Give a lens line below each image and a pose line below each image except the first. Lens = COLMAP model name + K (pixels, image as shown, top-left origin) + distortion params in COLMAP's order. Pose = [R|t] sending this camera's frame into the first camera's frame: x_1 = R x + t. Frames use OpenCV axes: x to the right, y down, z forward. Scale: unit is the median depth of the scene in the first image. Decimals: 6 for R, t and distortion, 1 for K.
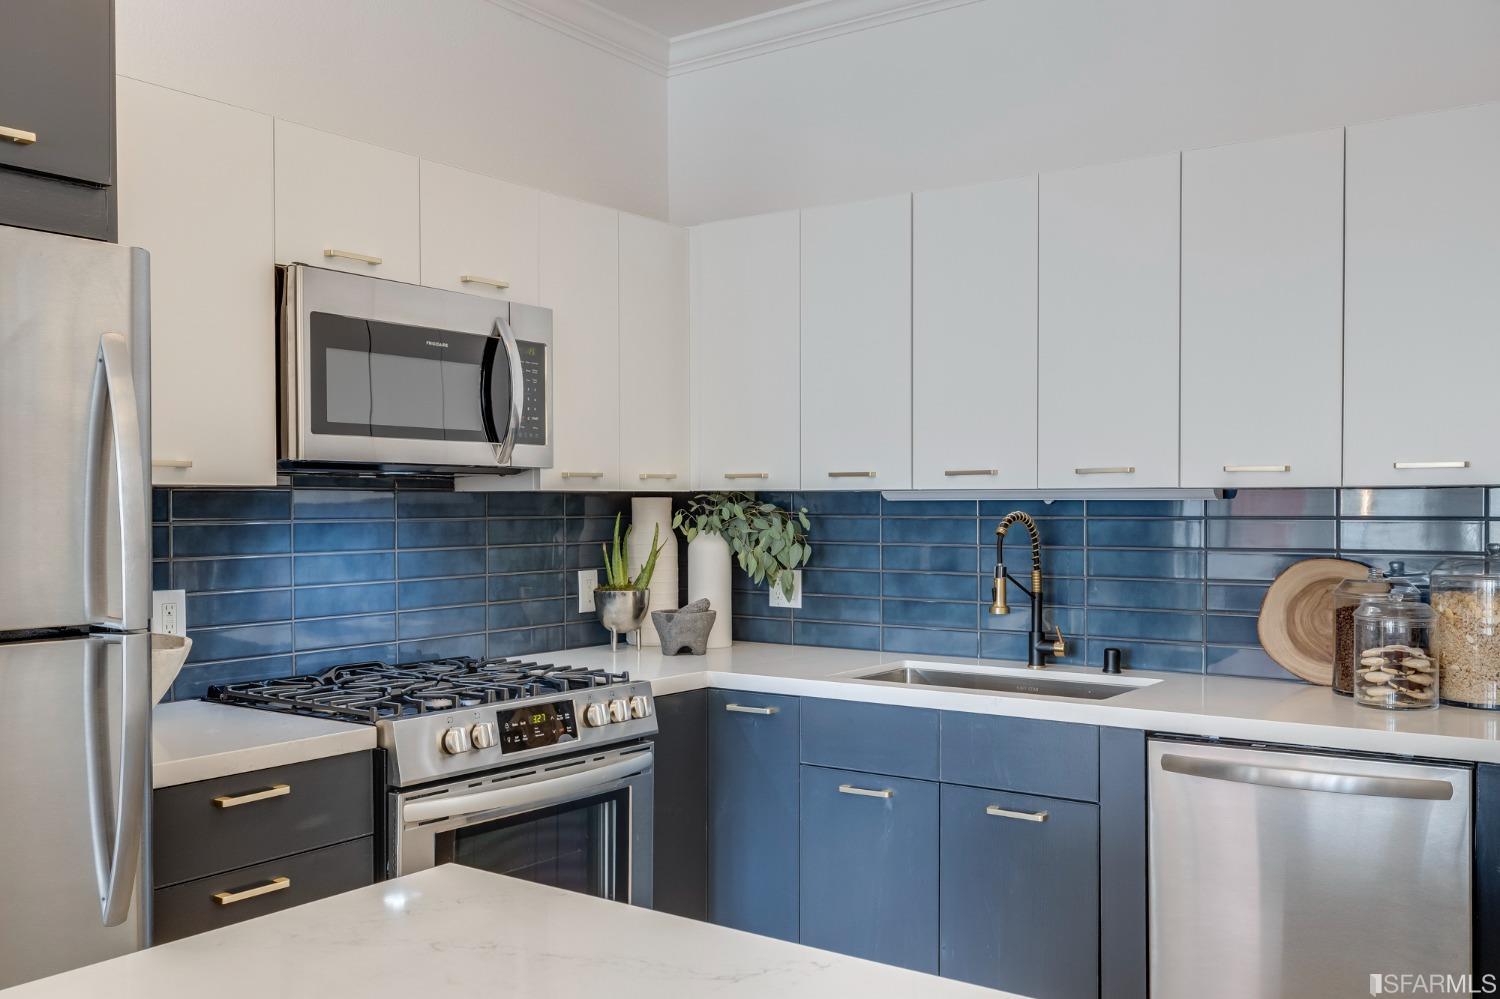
lens RADIAL K [[1337.1, 0, 752.8], [0, 1337.1, 563.4], [0, 0, 1]] dist [0.002948, -0.001547]
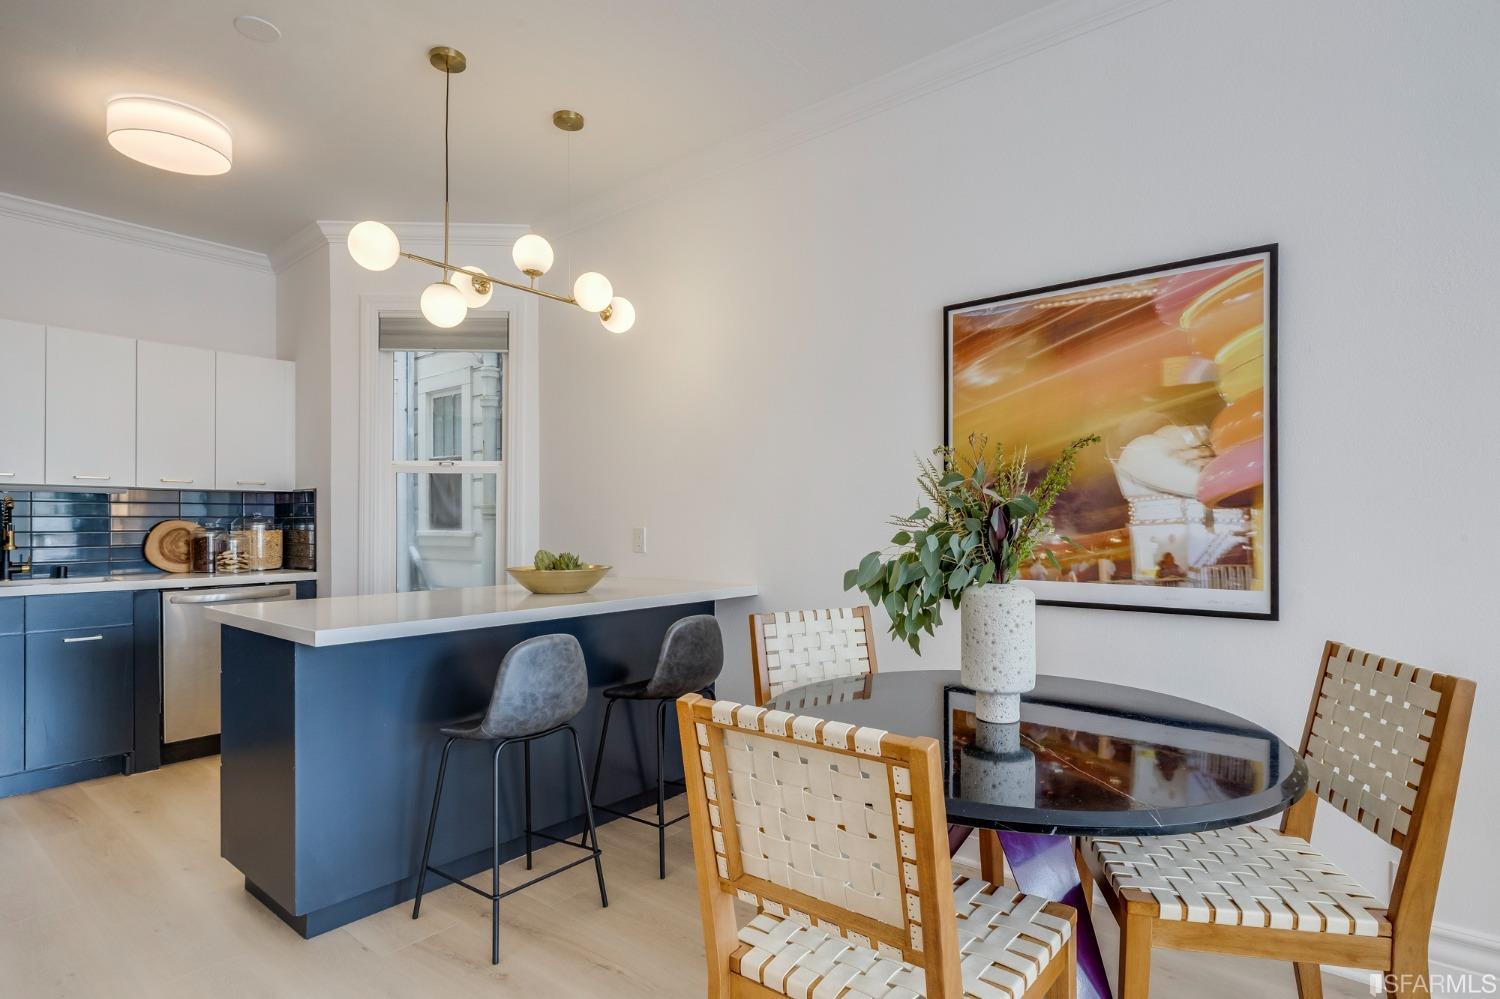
lens RADIAL K [[763.0, 0, 753.2], [0, 763.0, 520.1], [0, 0, 1]] dist [-0.002963, 0.000123]
pose [[0.058722, 0.005439, 0.998260, -0.823895], [0.045260, 0.998942, -0.008105, 0.051289], [-0.997248, 0.045657, 0.058414, -0.109028]]
